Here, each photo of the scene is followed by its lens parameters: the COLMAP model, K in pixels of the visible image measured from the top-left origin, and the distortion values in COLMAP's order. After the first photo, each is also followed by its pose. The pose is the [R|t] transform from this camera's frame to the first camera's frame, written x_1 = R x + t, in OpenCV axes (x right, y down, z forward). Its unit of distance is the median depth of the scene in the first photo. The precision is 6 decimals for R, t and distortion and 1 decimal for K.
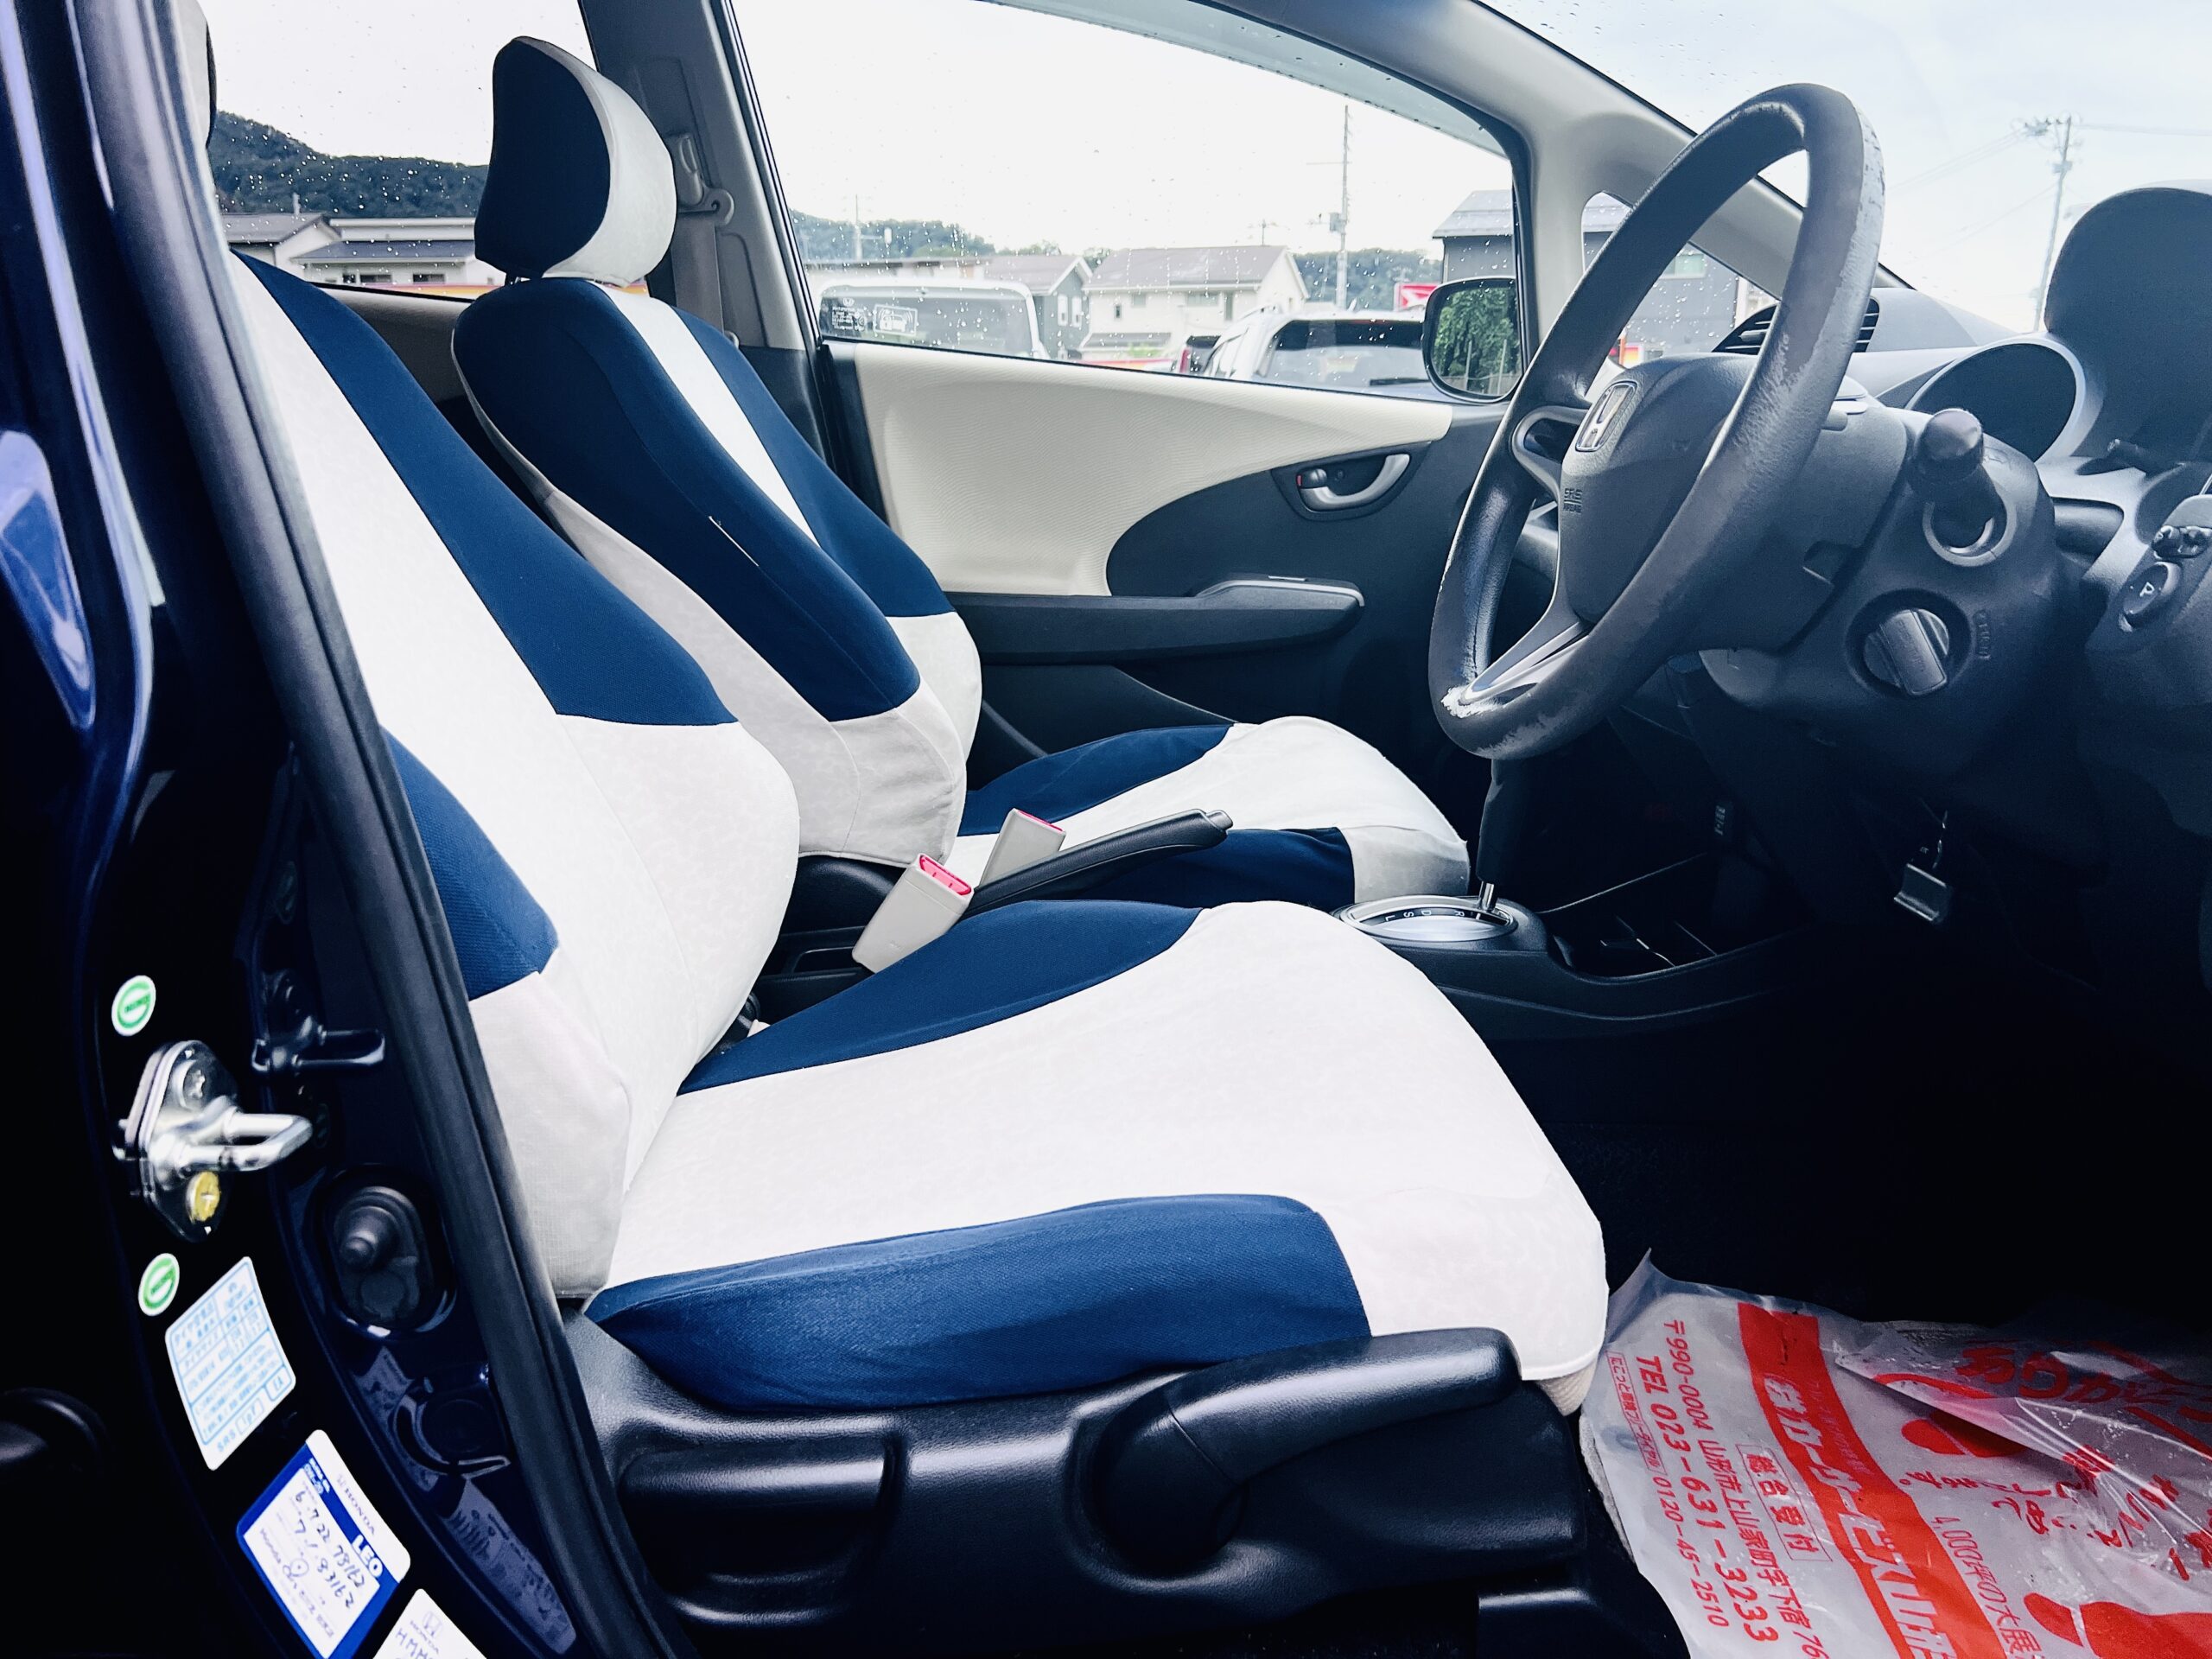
lens RADIAL K [[1681.8, 0, 1106.0], [0, 1681.8, 829.5], [0, 0, 1]] dist [-0.000543, -0.003979]
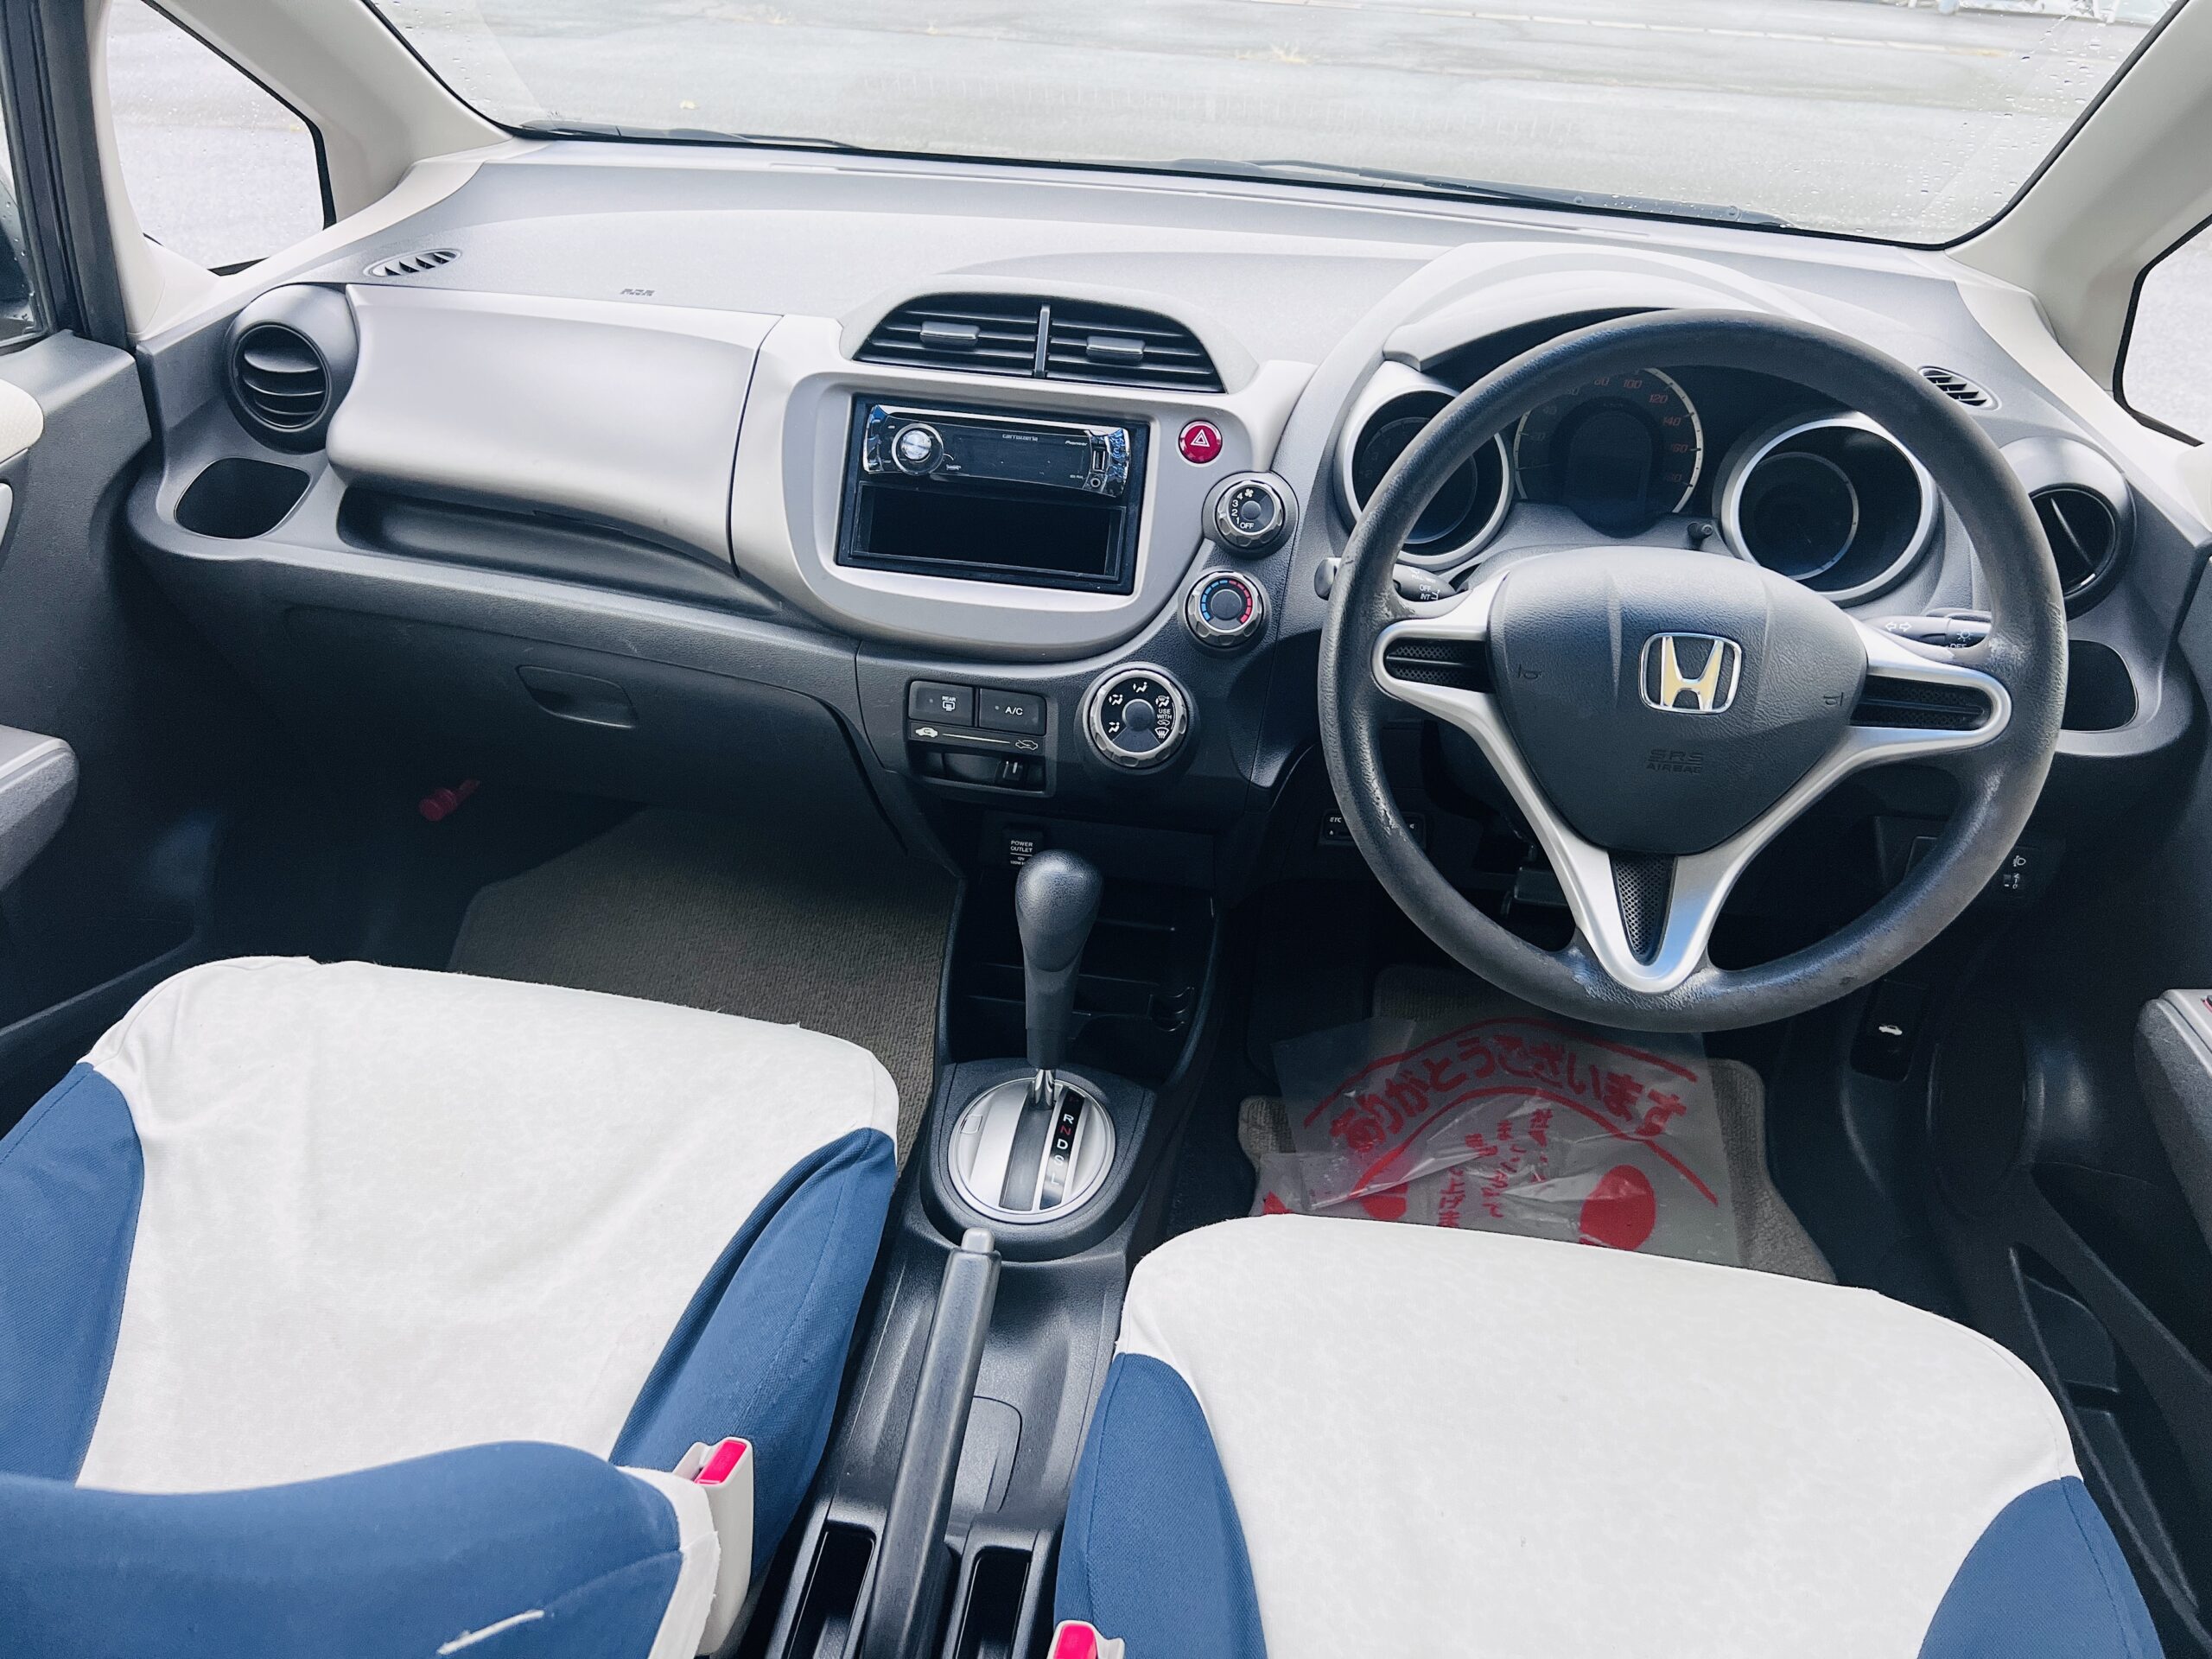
lens RADIAL K [[1625.2, 0, 1106.0], [0, 1625.2, 829.5], [0, 0, 1]] dist [0.072765, -0.139699]
pose [[0.186263, -0.506510, 0.841875, -0.424200], [0.199531, 0.858516, 0.472375, -0.482344], [-0.962026, 0.079994, 0.260974, 0.803376]]
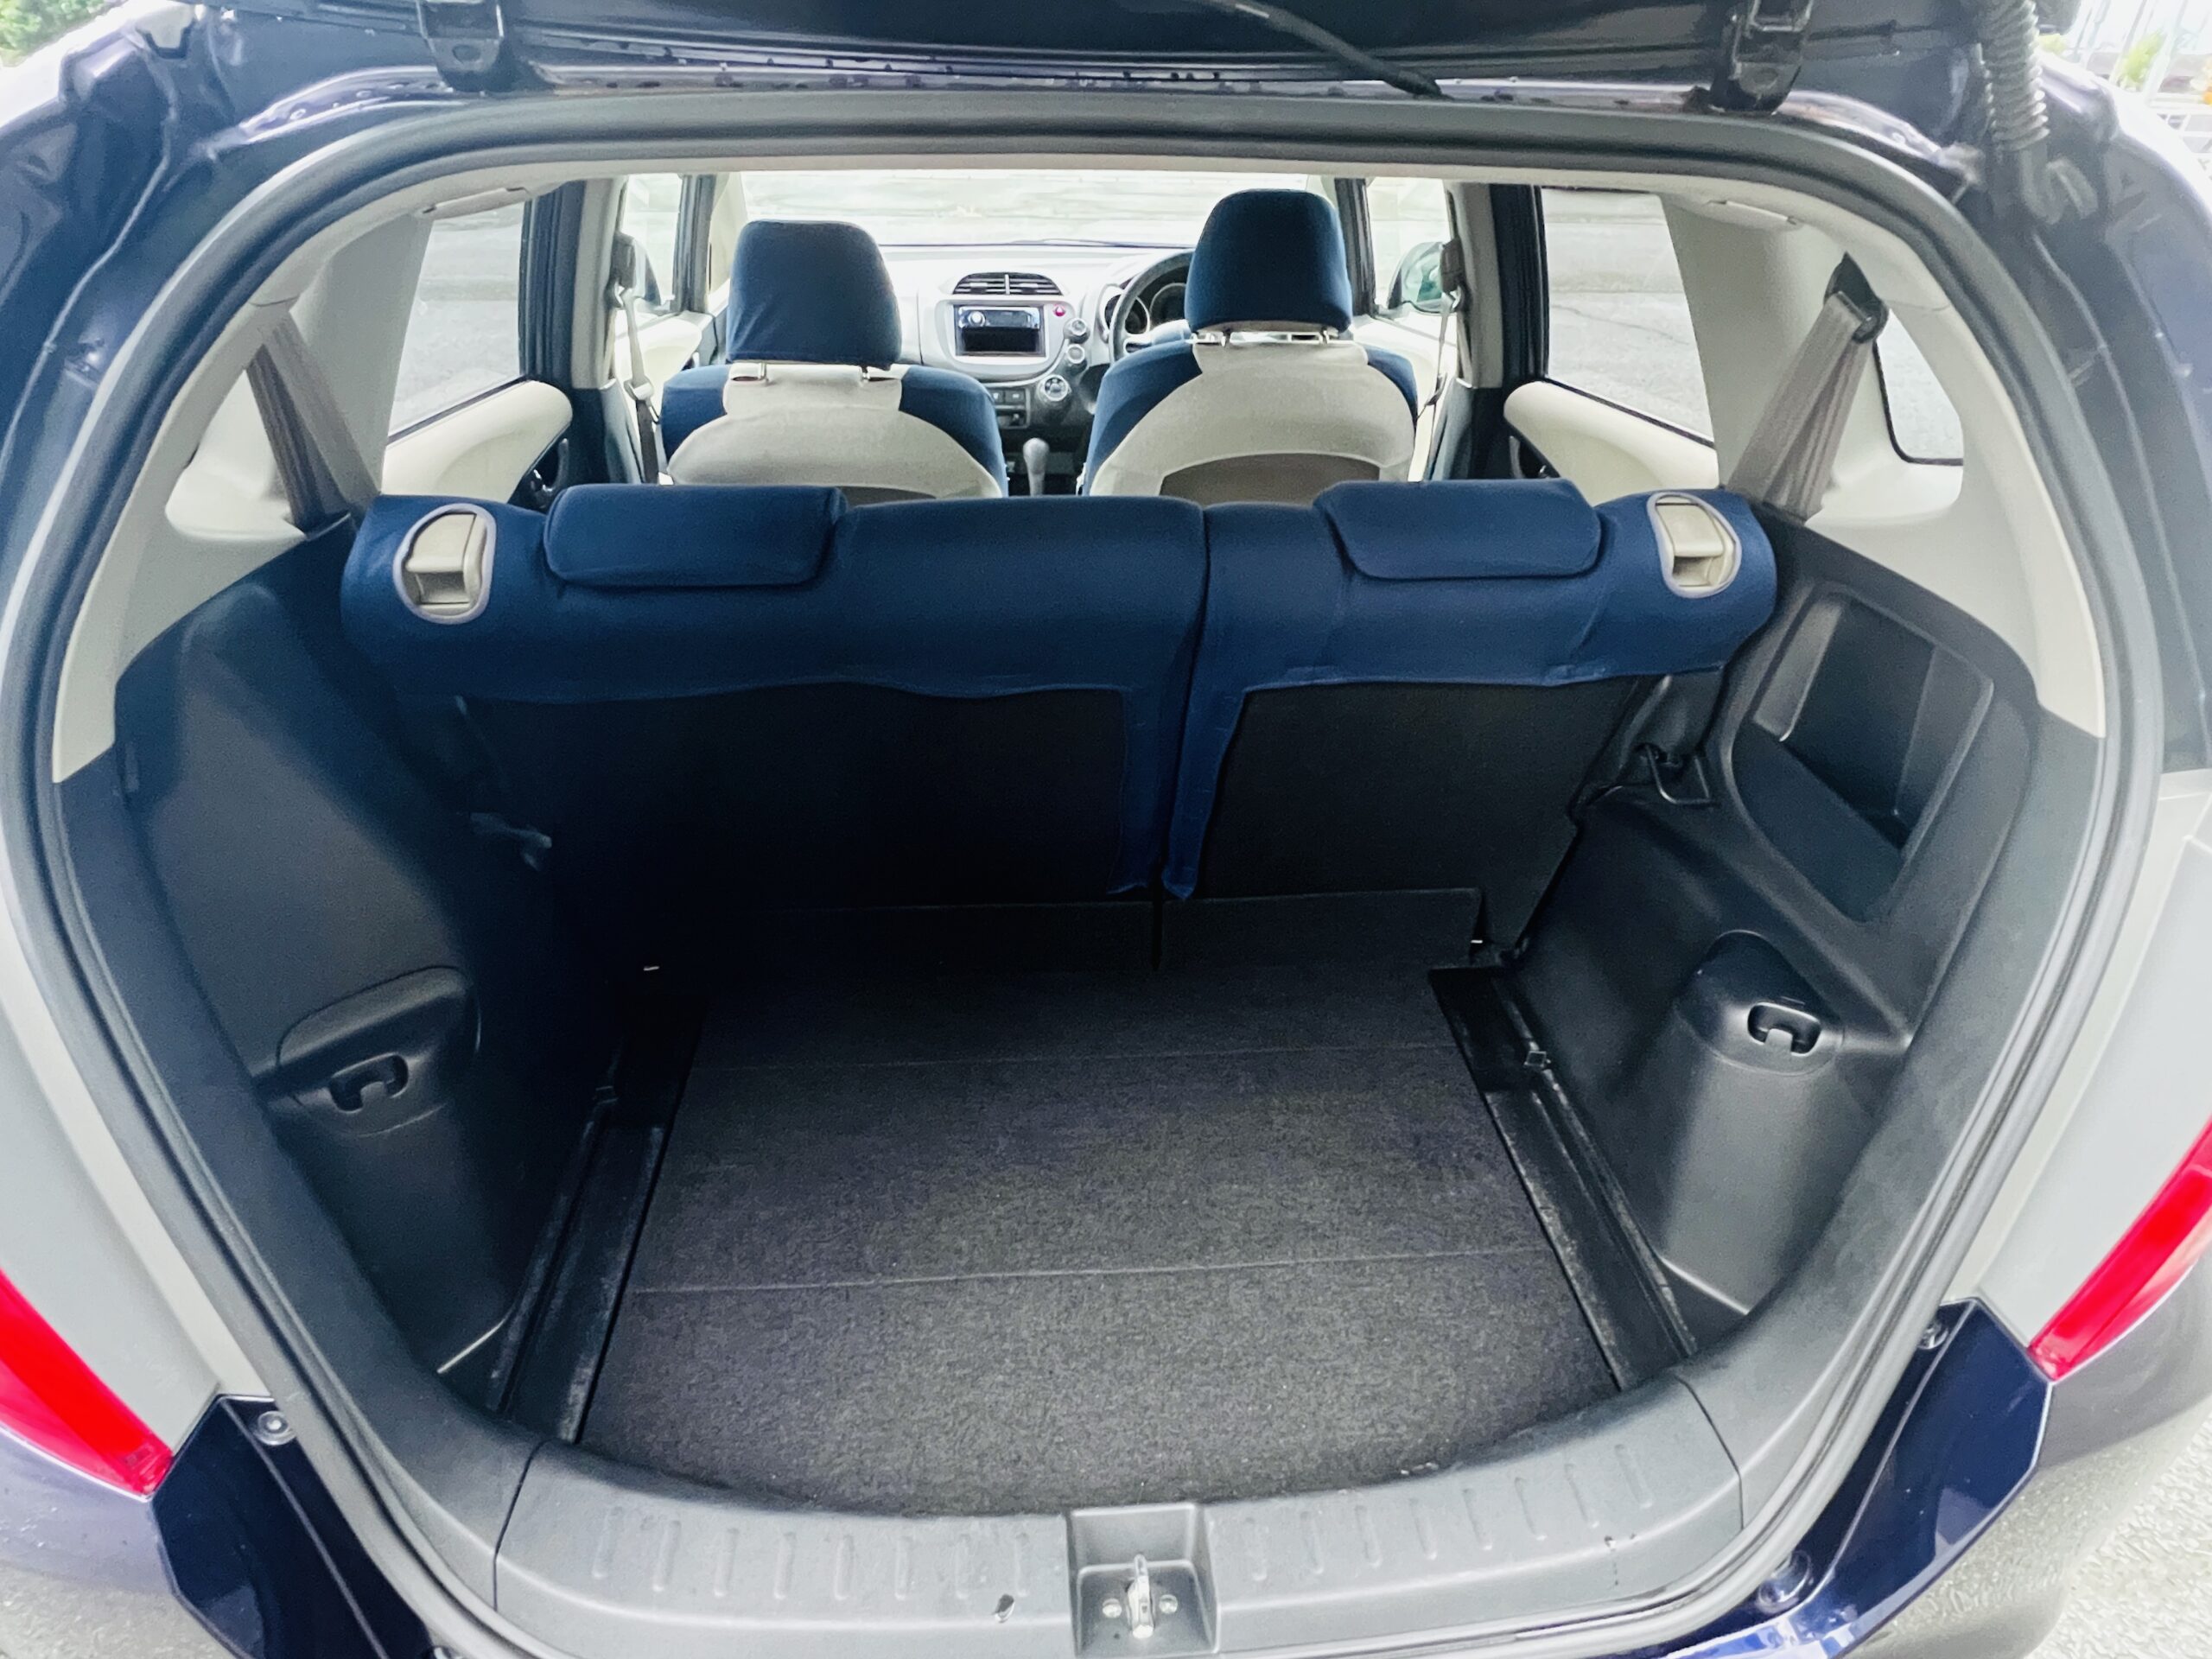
lens RADIAL K [[1195.4, 0, 1106.0], [0, 1195.4, 829.5], [0, 0, 1]] dist [-0.013968, 0.002104]
pose [[-0.037984, -0.546531, 0.836577, -1.841212], [0.230949, 0.809714, 0.539468, -0.616402], [-0.972224, 0.213697, 0.095465, 0.877011]]
